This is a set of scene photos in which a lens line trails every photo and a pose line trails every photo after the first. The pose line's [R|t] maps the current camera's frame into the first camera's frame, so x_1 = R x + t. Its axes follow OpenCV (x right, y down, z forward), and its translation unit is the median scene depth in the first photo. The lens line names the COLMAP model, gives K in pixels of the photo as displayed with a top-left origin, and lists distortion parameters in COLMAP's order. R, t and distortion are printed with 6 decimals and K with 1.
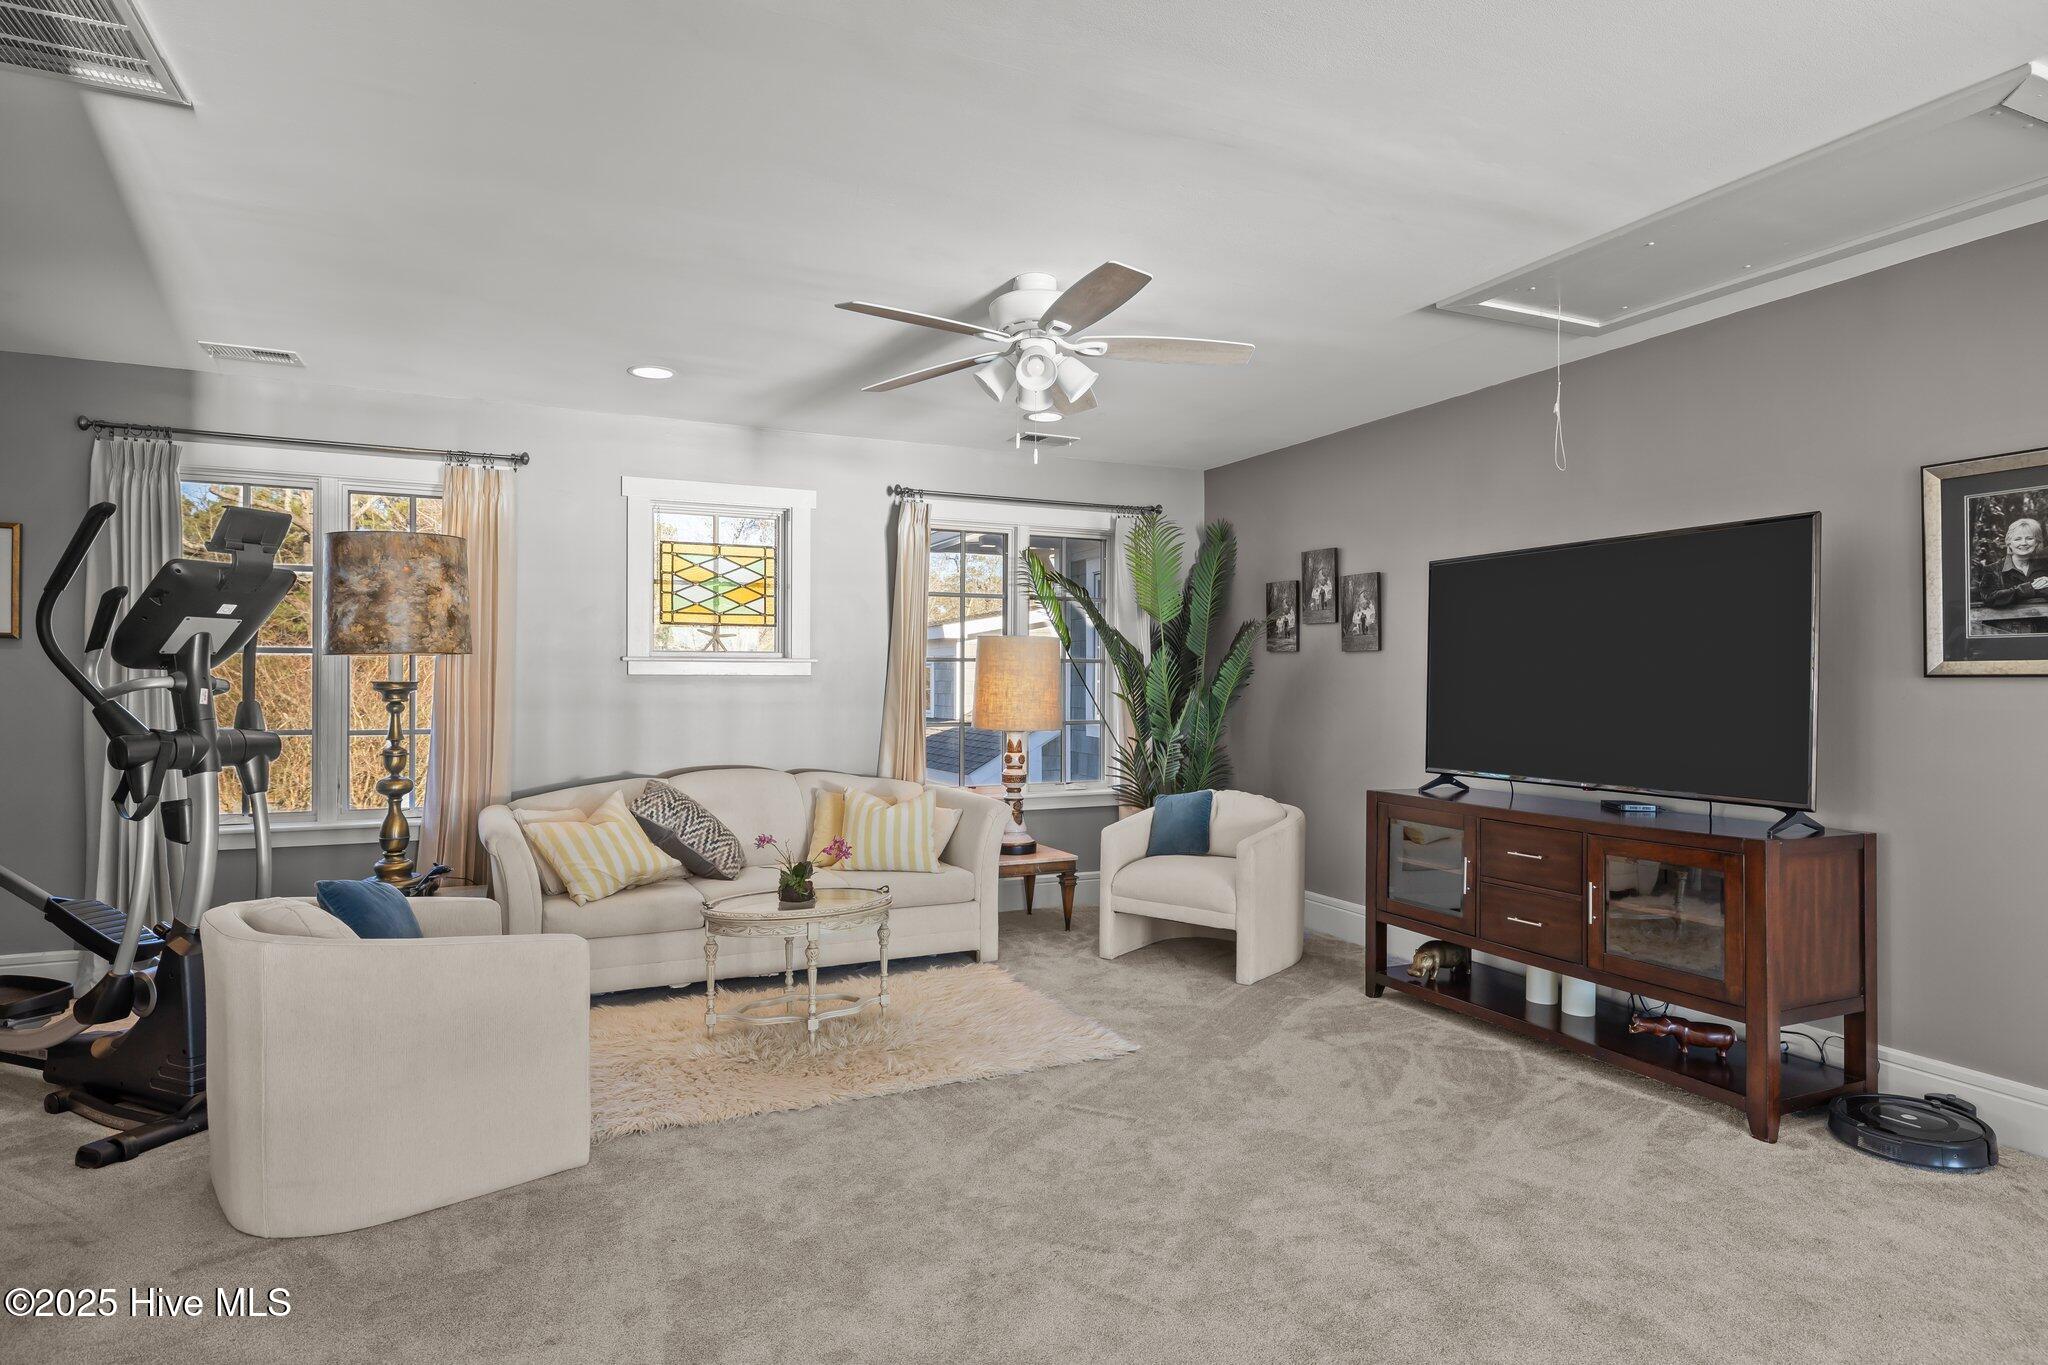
lens RADIAL K [[1119.8, 0, 1018.1], [0, 1119.8, 674.6], [0, 0, 1]] dist [0.024595, 0.000172]
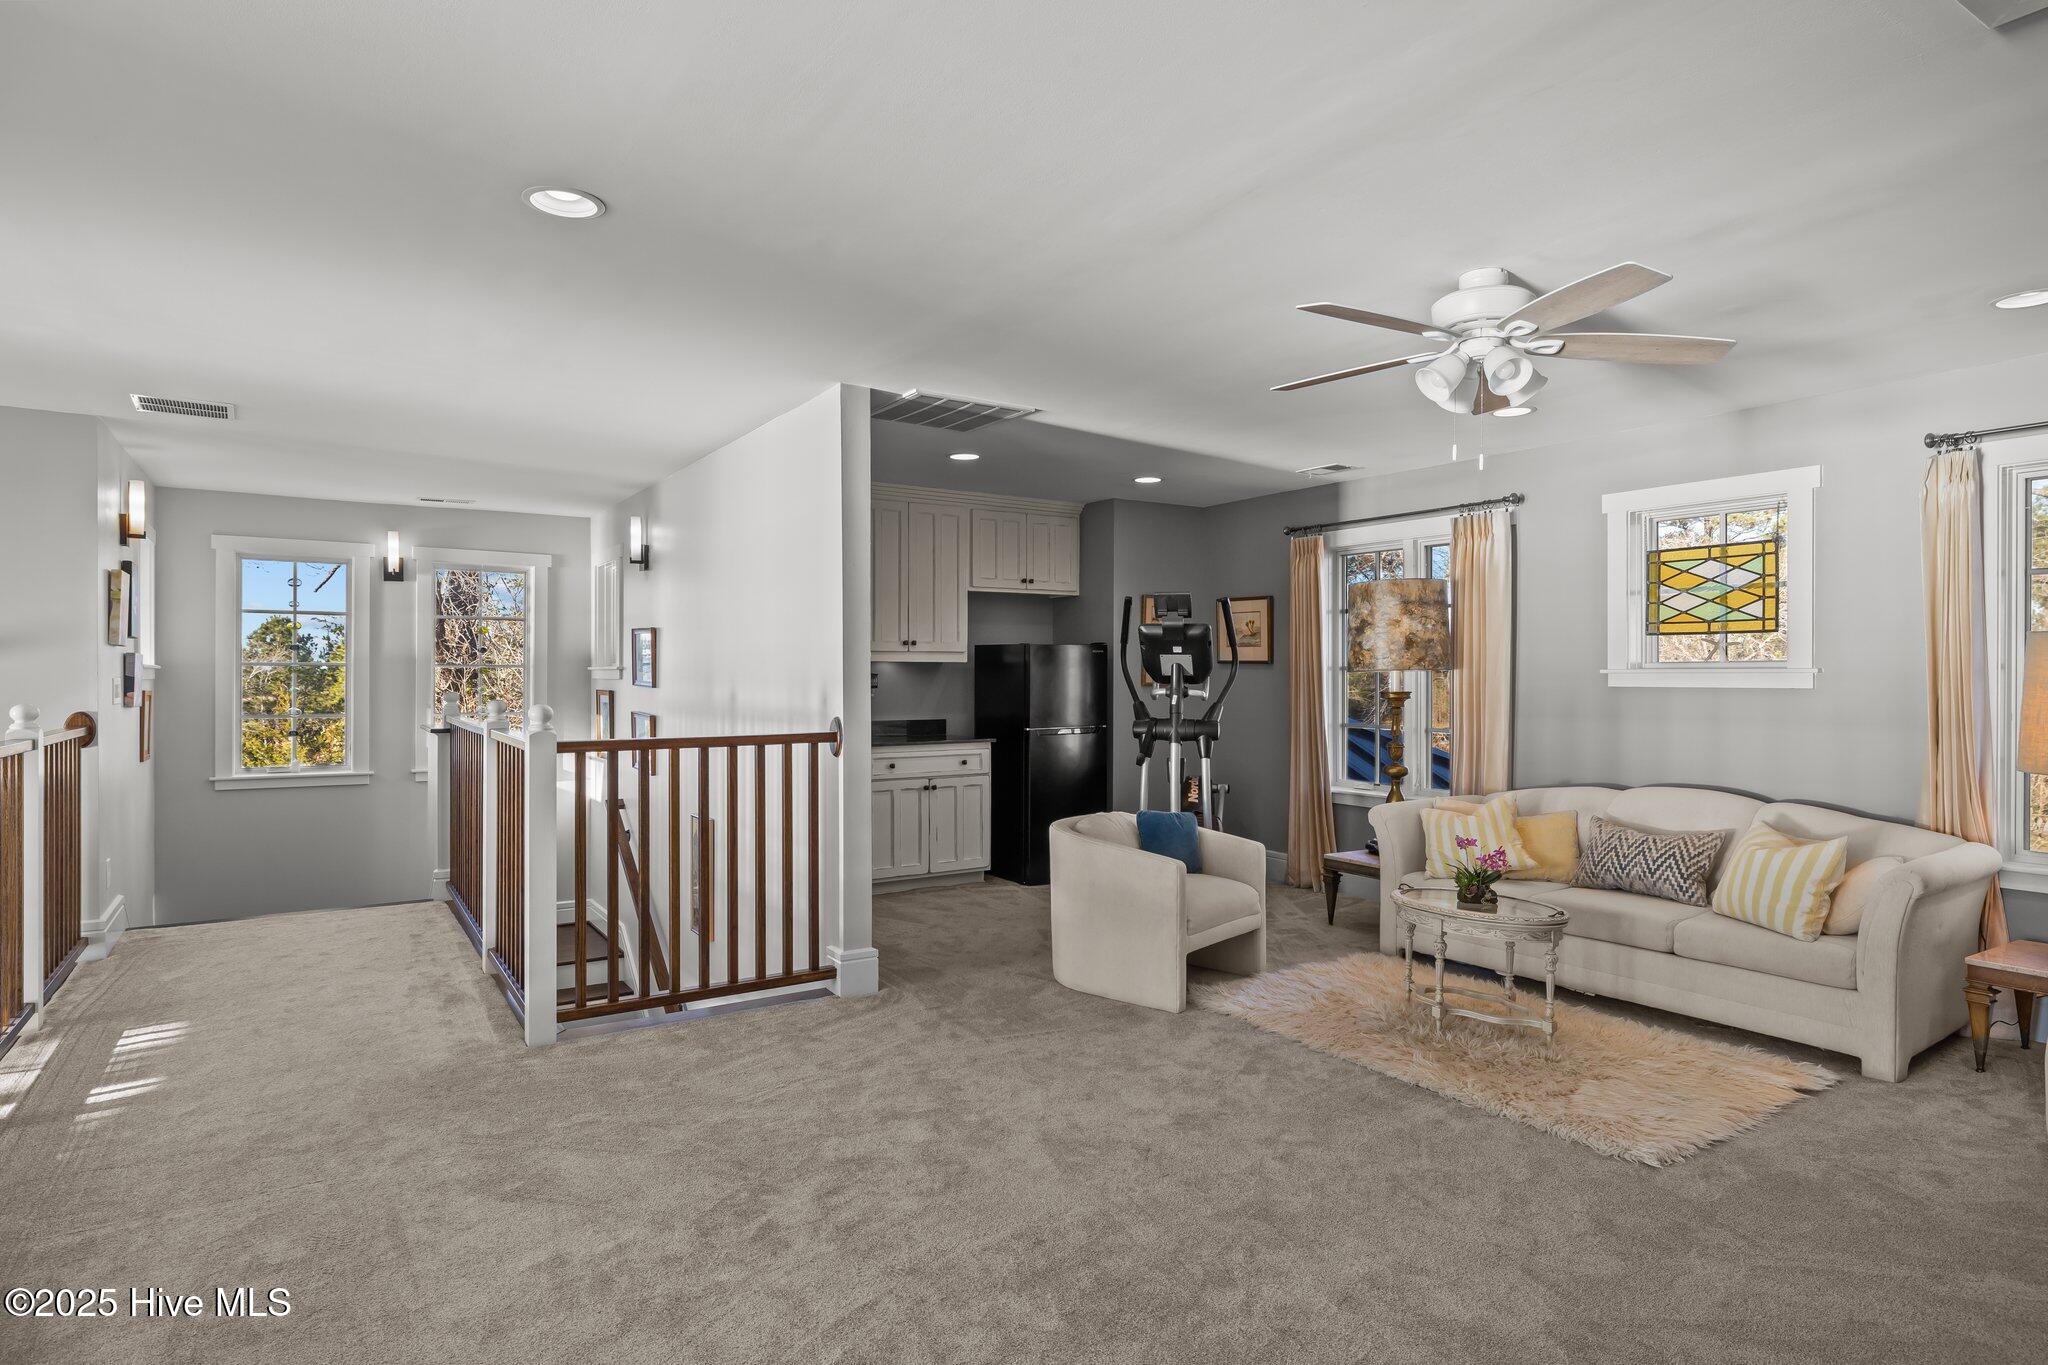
lens RADIAL K [[1119.8, 0, 1014.6], [0, 1119.8, 678.1], [0, 0, 1]] dist [0.024595, 0.000172]
pose [[0.148679, -0.002786, -0.988882, 0.576664], [0.000883, 0.999996, -0.002685, -0.005698], [0.988885, -0.000474, 0.148681, 0.303349]]
